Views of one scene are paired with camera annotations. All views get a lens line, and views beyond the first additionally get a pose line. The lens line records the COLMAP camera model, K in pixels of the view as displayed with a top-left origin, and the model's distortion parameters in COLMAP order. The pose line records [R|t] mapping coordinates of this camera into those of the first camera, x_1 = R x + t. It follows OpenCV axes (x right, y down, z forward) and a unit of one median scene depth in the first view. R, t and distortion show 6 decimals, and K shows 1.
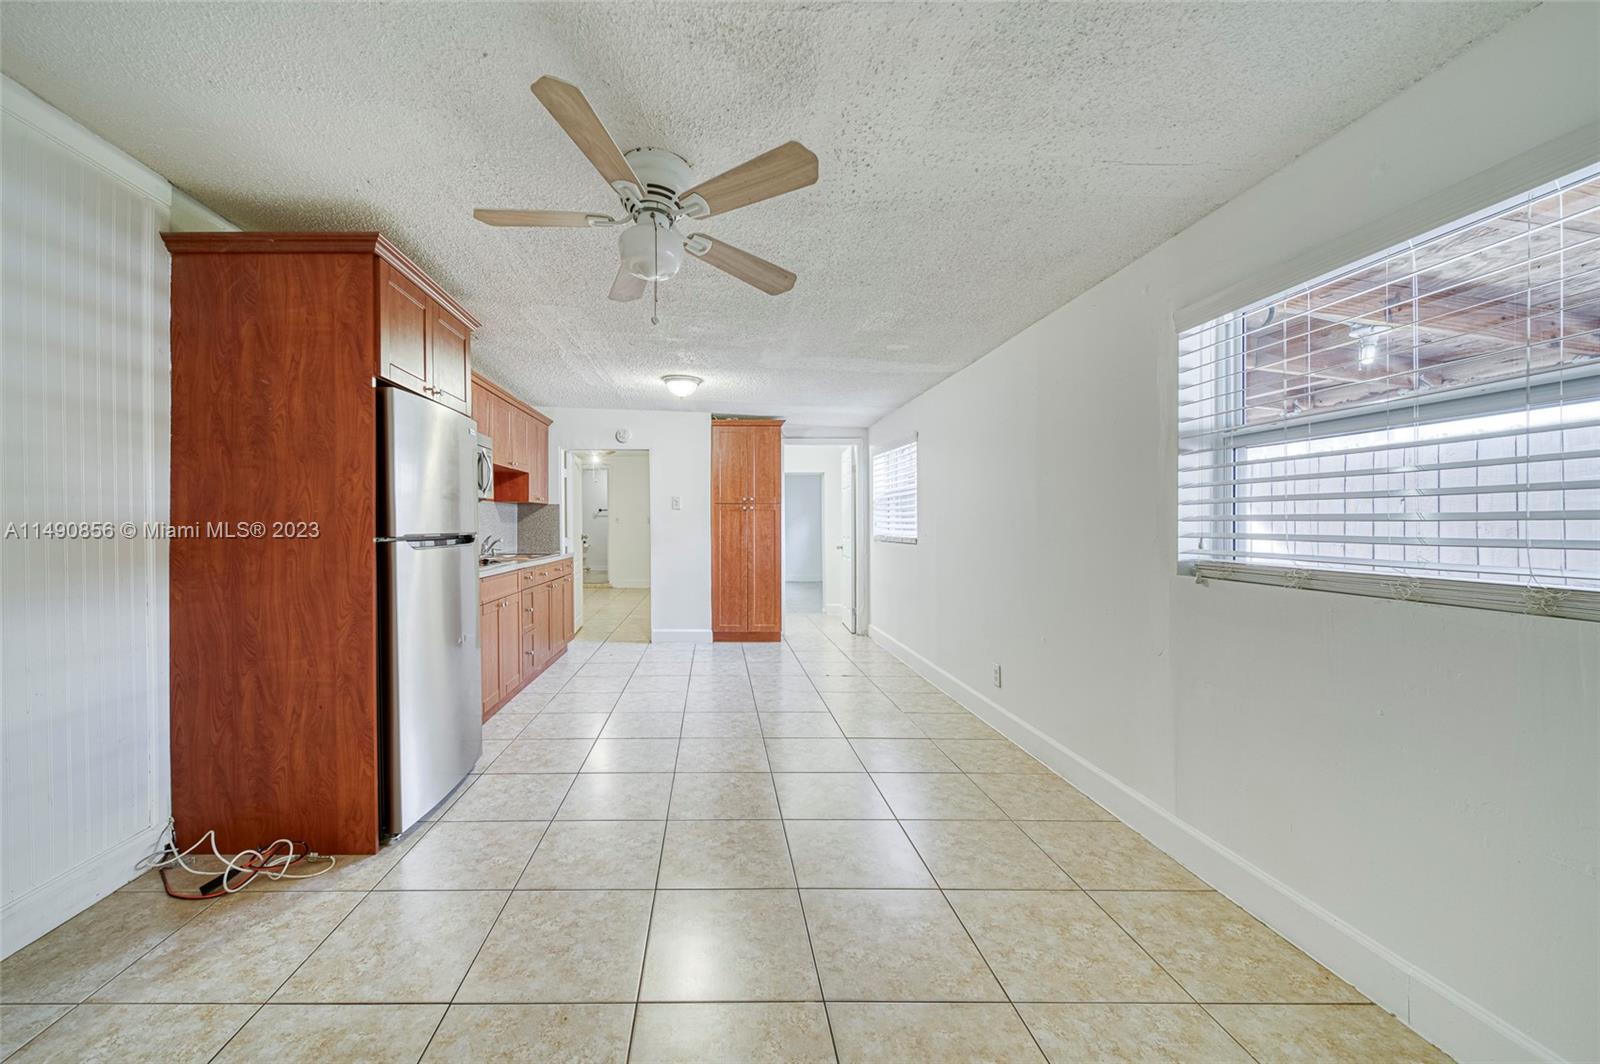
lens RADIAL K [[619.3, 0, 726.2], [0, 619.3, 529.6], [0, 0, 1]] dist [0.000144, -0.002432]
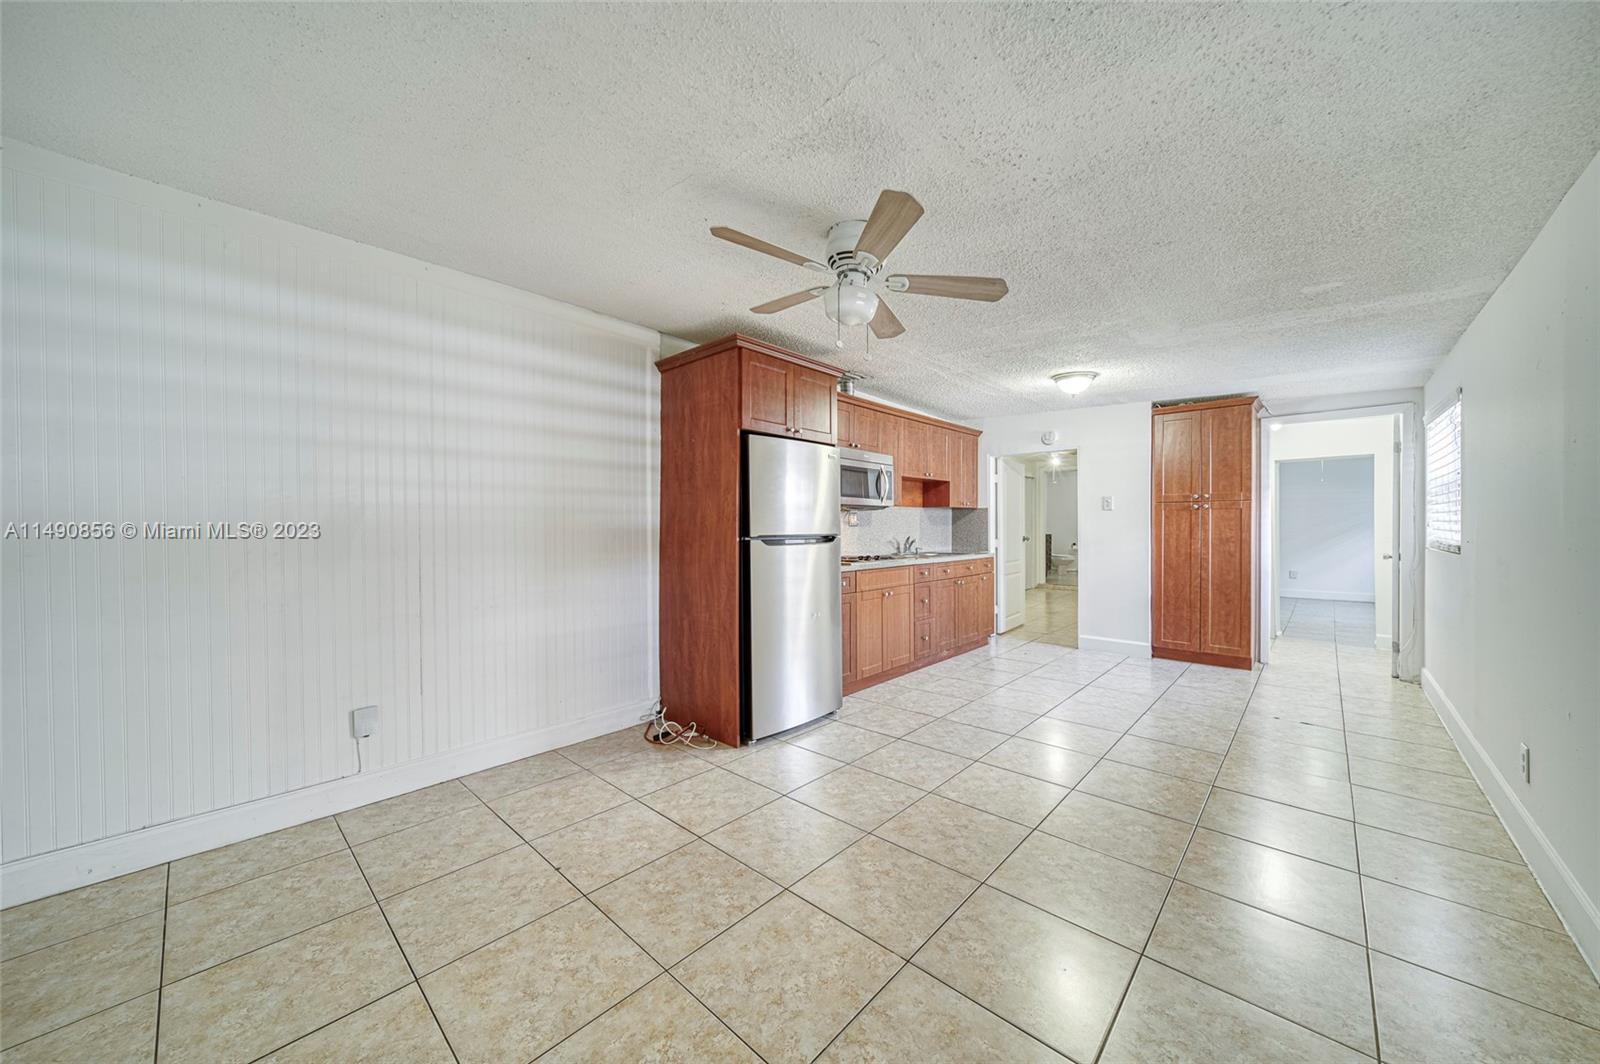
lens RADIAL K [[582.6, 0, 782.0], [0, 582.6, 535.2], [0, 0, 1]] dist [-0.000465, -0.002074]
pose [[0.711406, 0.006788, -0.702748, 0.401423], [-0.001329, 0.999965, 0.008313, -0.003031], [0.702780, -0.004980, 0.711390, 0.059909]]
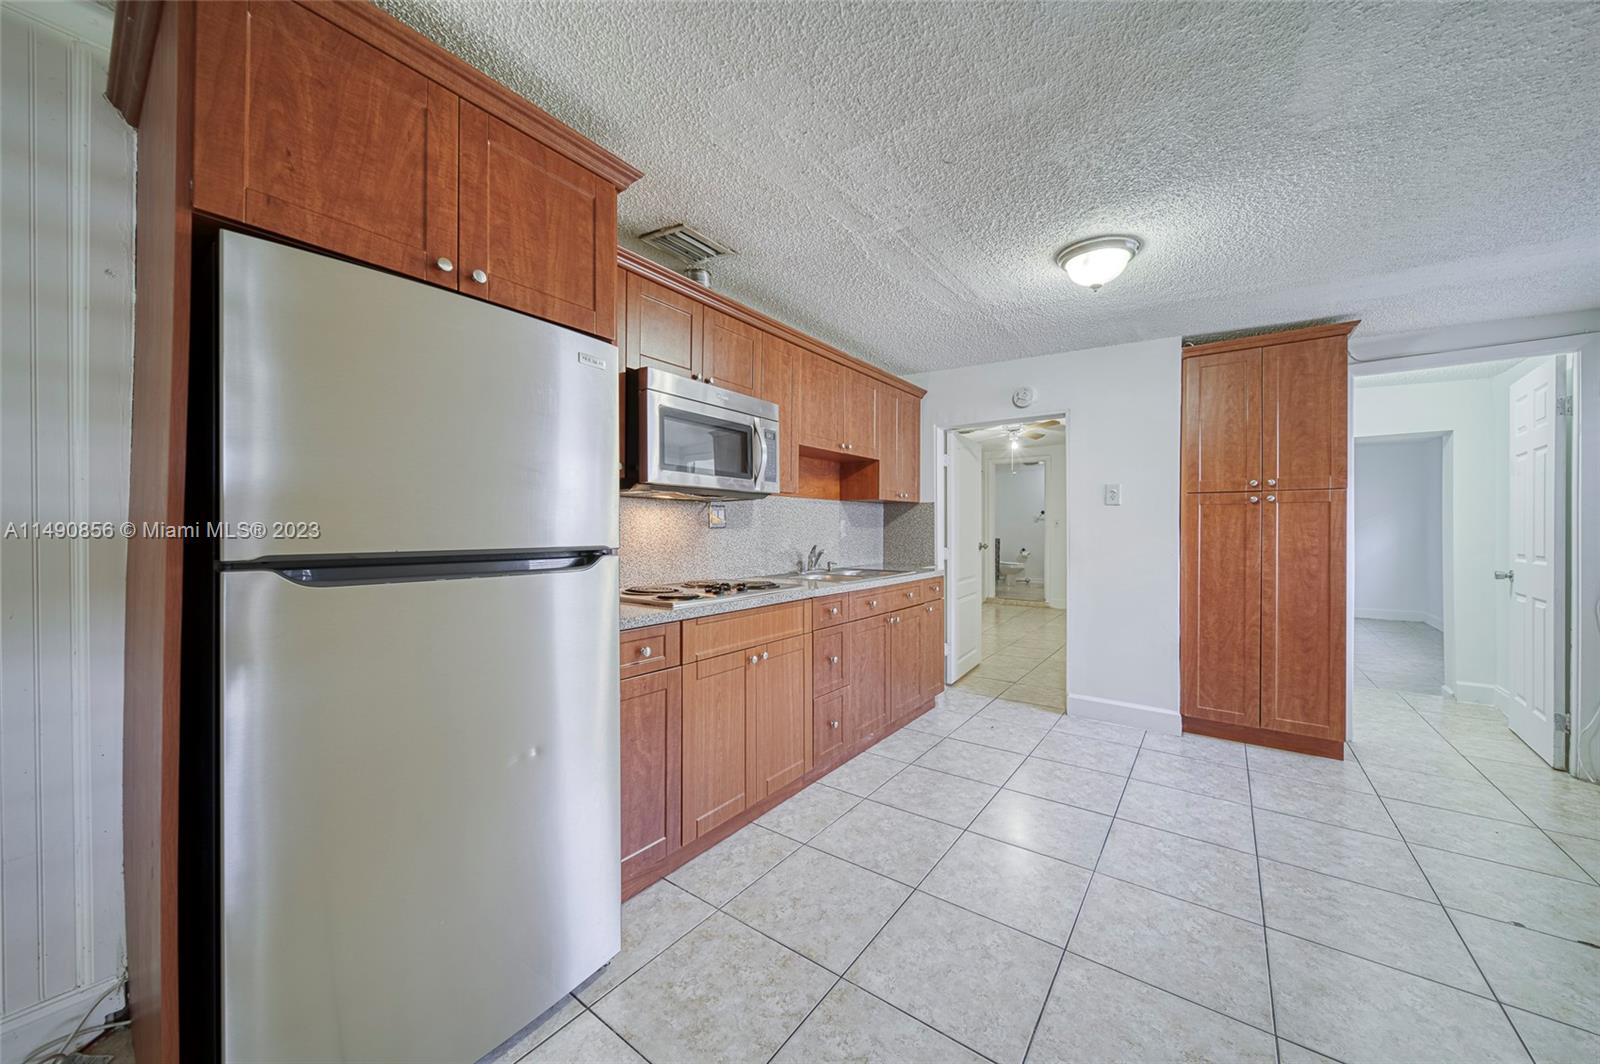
lens RADIAL K [[570.3, 0, 796.7], [0, 570.3, 534.6], [0, 0, 1]] dist [-0.001874, -0.000416]
pose [[0.790896, 0.005799, -0.611923, 0.038655], [-0.004162, 0.999983, 0.004097, -0.009371], [0.611936, -0.000693, 0.790907, 0.770639]]
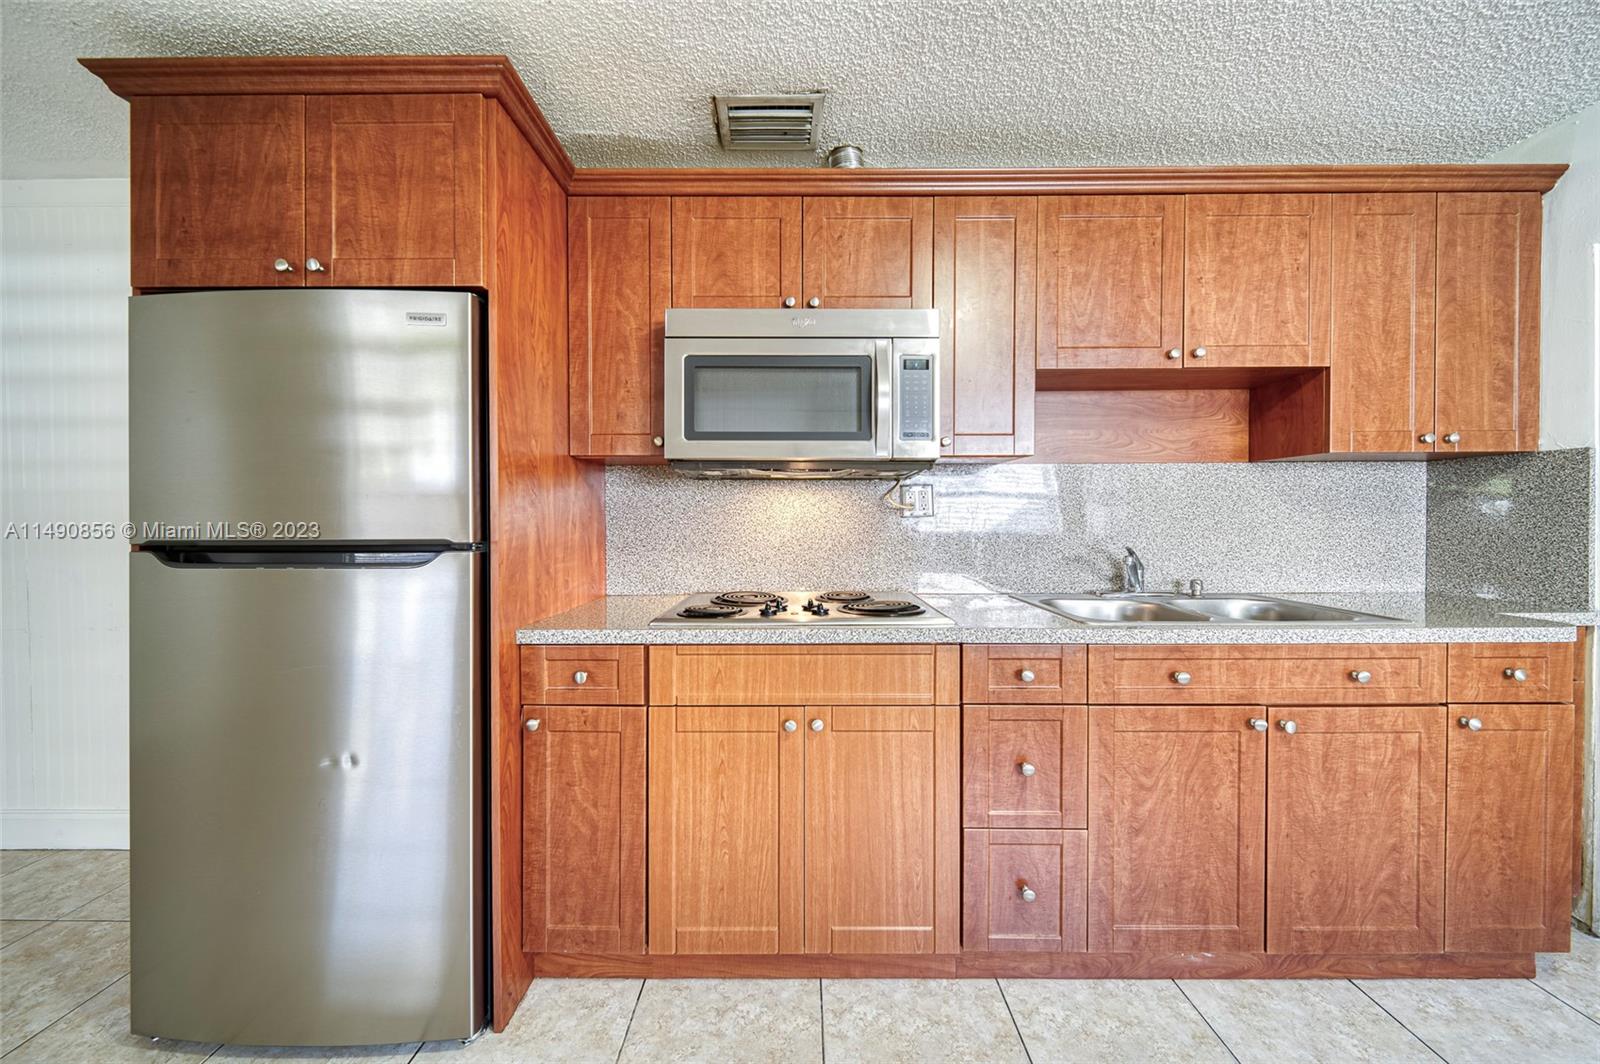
lens RADIAL K [[570.5, 0, 795.0], [0, 570.5, 530.1], [0, 0, 1]] dist [0.001570, -0.001876]
pose [[-0.028182, 0.017043, -0.999457, 0.003138], [-0.004314, 0.999843, 0.017171, -0.011970], [0.999593, 0.004795, -0.028104, 1.374177]]
